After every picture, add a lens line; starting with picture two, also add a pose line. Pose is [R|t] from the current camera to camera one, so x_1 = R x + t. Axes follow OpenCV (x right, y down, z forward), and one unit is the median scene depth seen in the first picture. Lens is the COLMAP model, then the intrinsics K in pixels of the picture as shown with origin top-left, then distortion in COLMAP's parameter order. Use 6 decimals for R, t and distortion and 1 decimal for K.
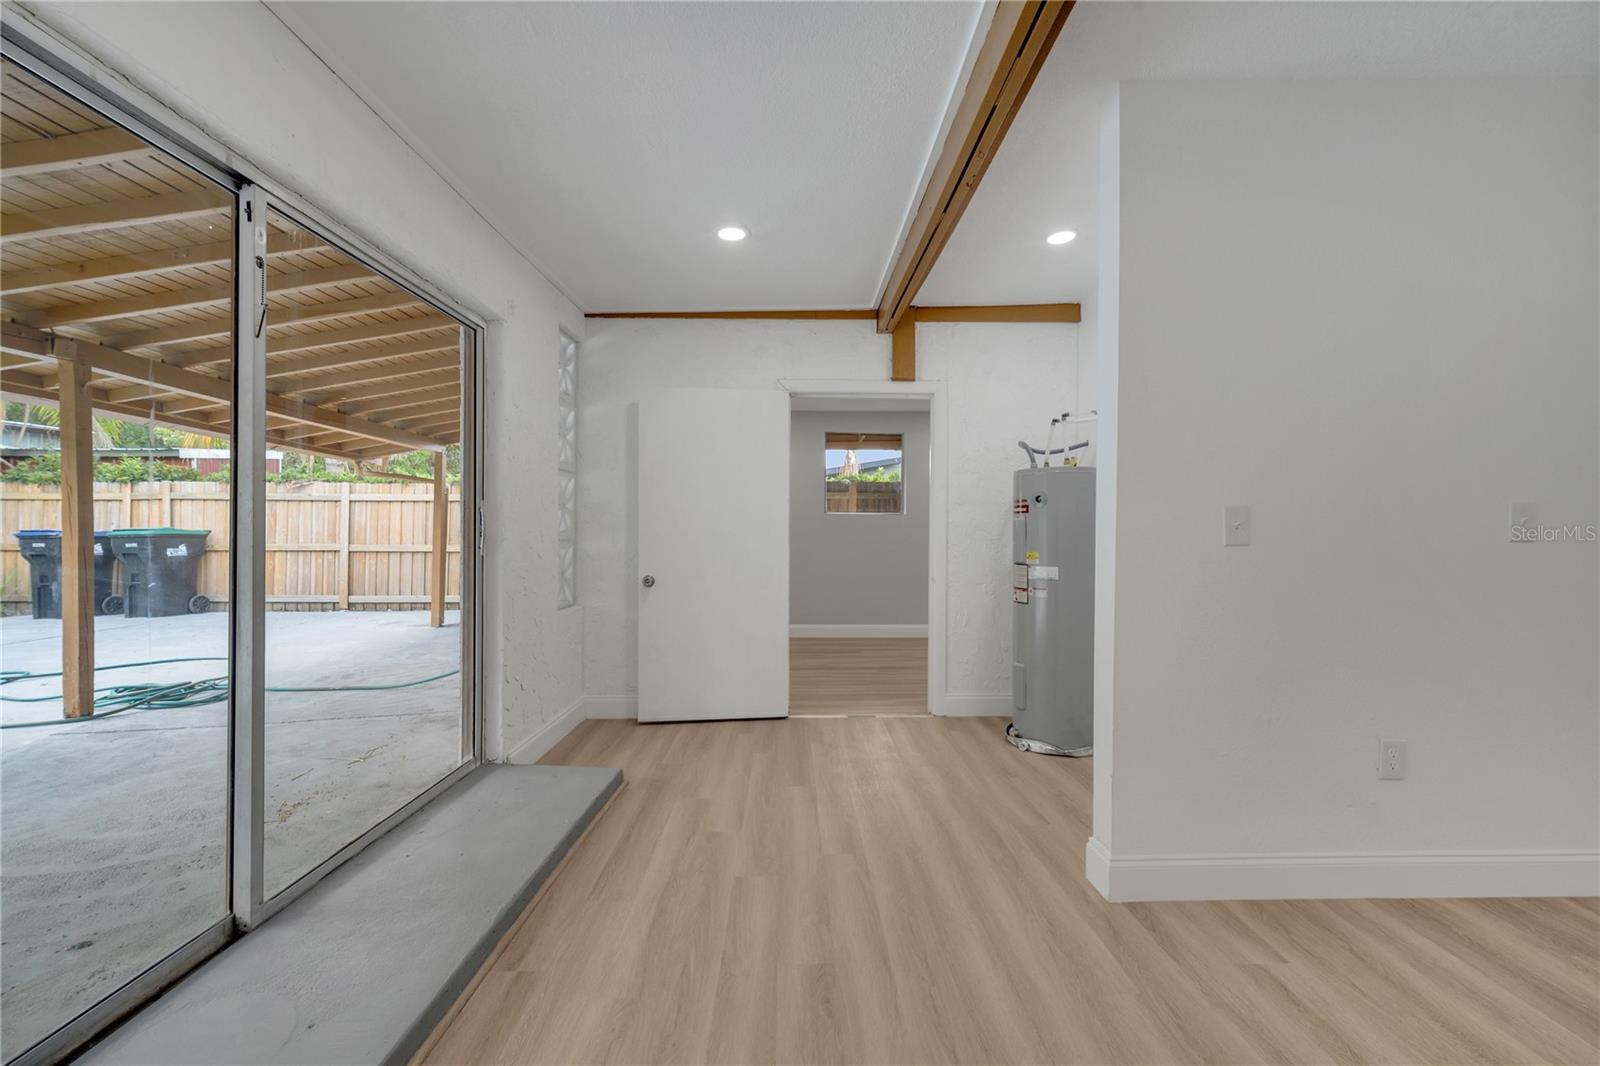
lens RADIAL K [[644.6, 0, 807.6], [0, 644.6, 529.6], [0, 0, 1]] dist [0.010526, -0.003004]
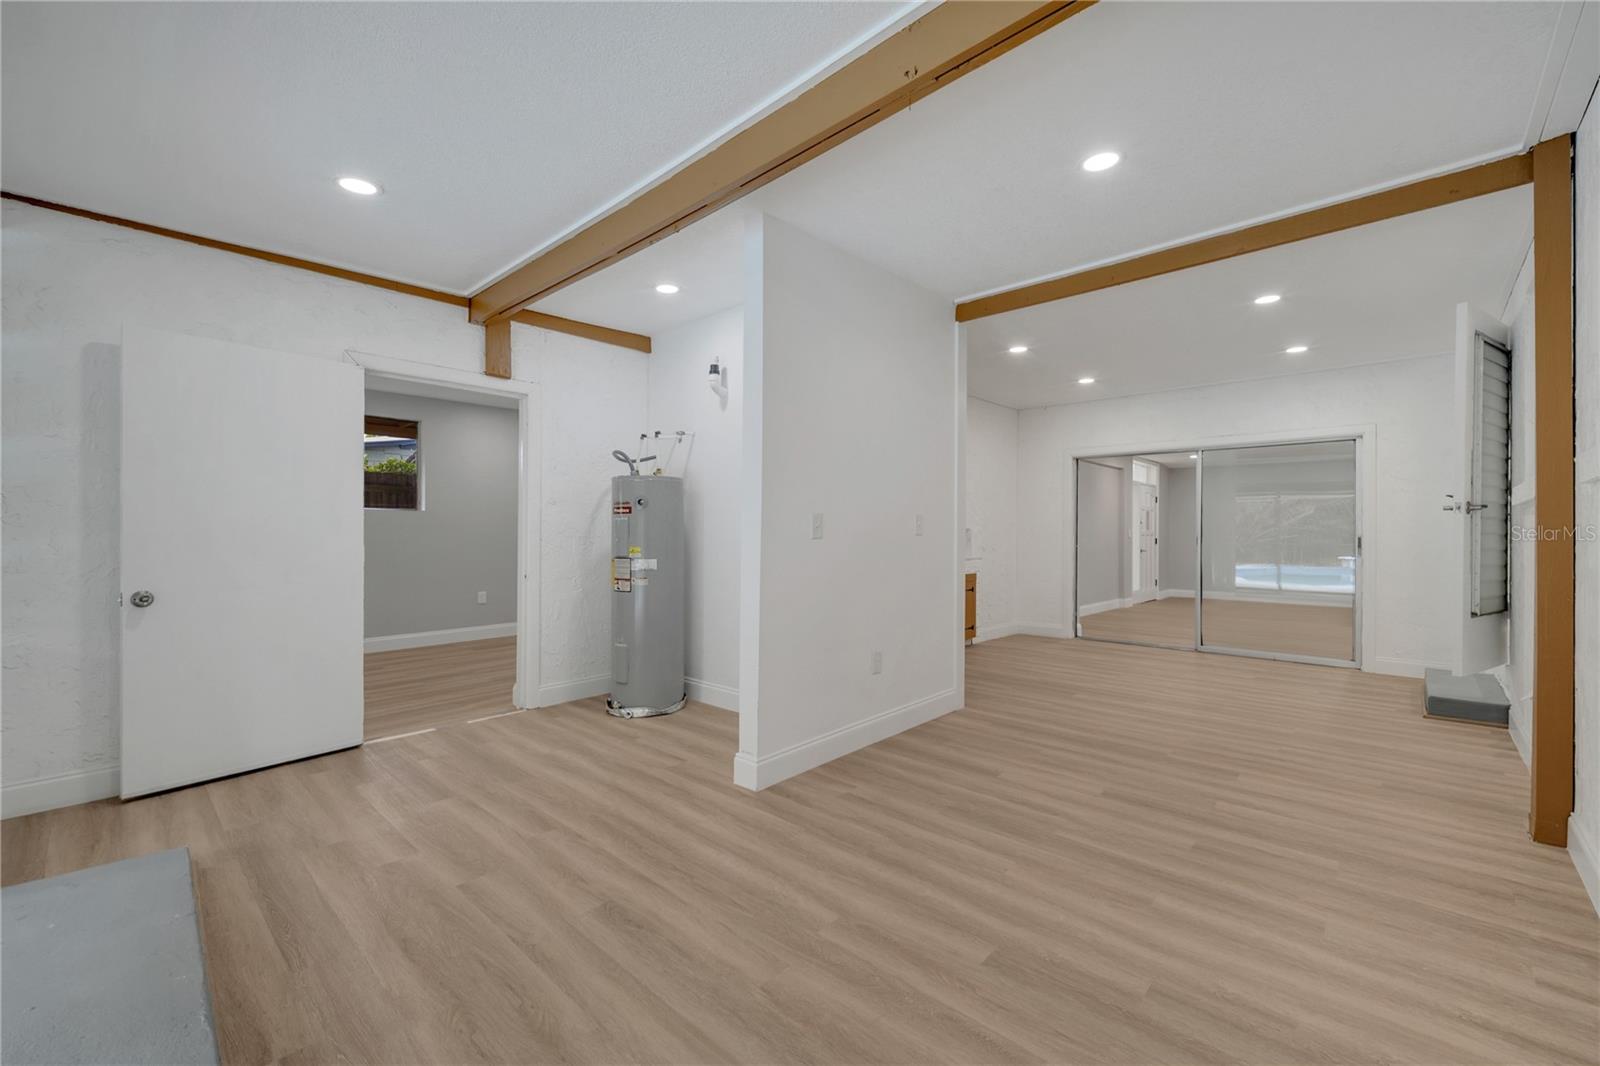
lens RADIAL K [[644.6, 0, 799.4], [0, 644.6, 533.2], [0, 0, 1]] dist [0.010526, -0.003004]
pose [[0.697256, -0.004480, 0.716808, -0.275945], [-0.001976, 0.999965, 0.008172, -0.000925], [-0.716819, -0.007114, 0.697223, -0.026601]]
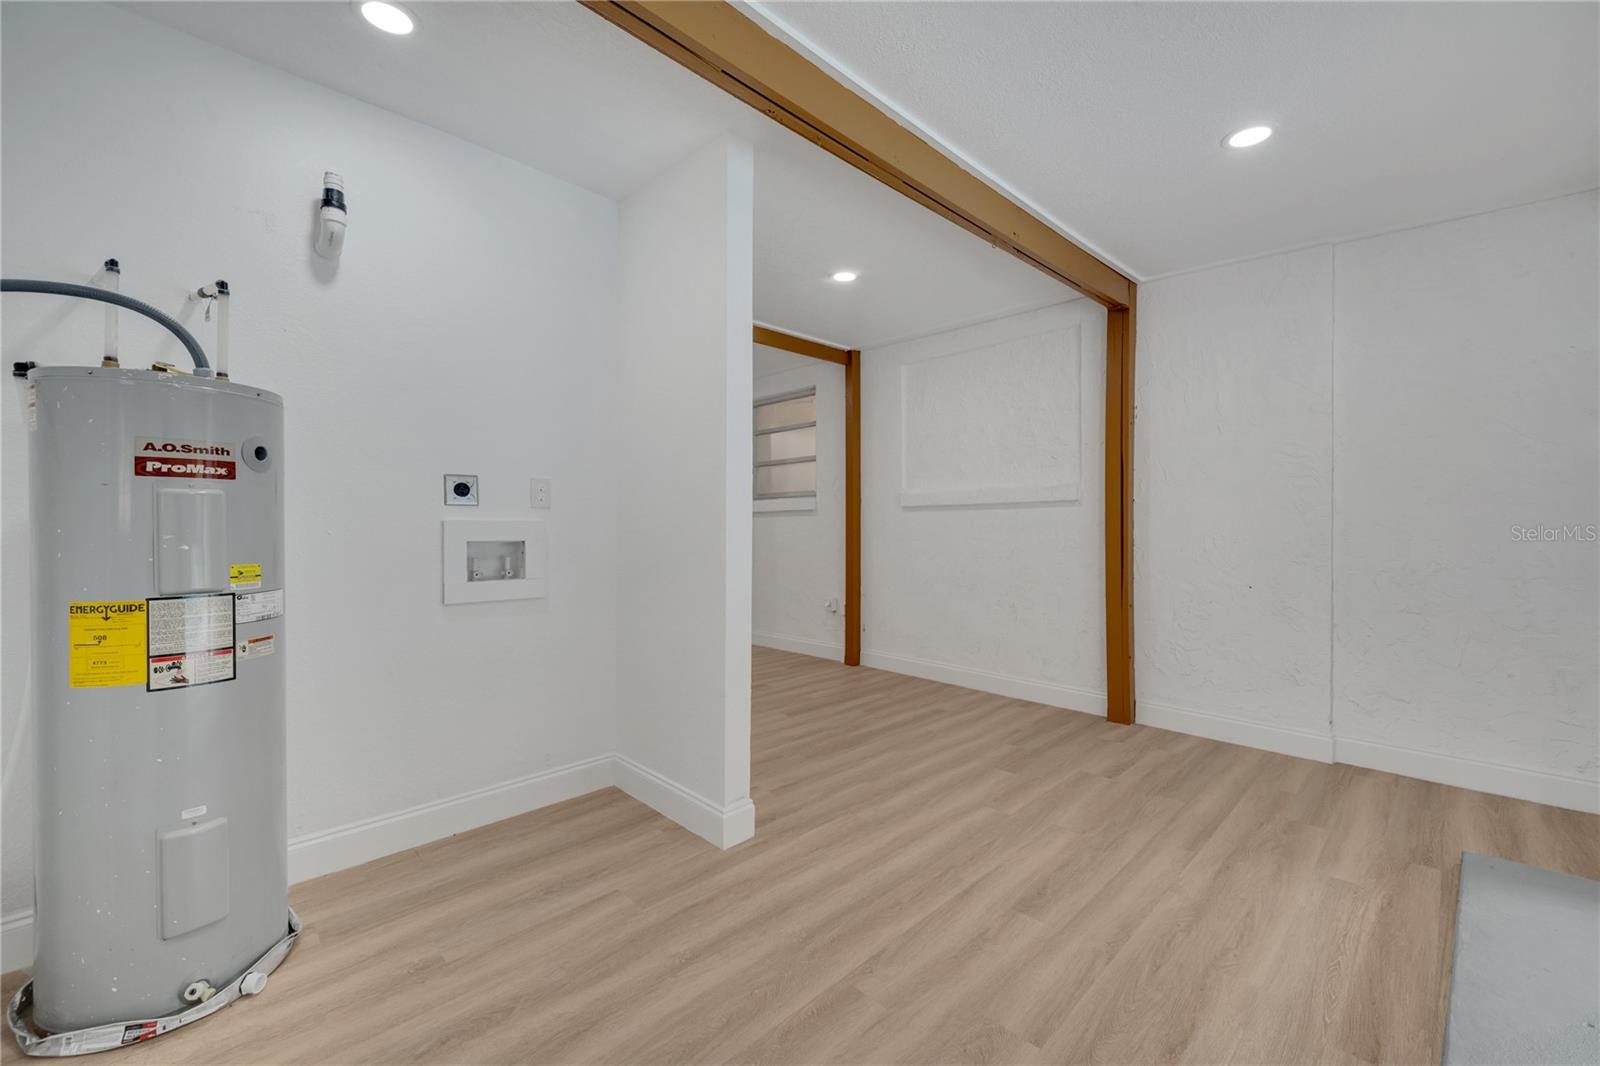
lens RADIAL K [[644.6, 0, 798.2], [0, 644.6, 534.1], [0, 0, 1]] dist [0.010526, -0.003004]
pose [[-0.674926, -0.012866, 0.737773, -0.263351], [-0.006494, 0.999913, 0.011497, 0.004090], [-0.737857, 0.002969, -0.674951, 1.003520]]
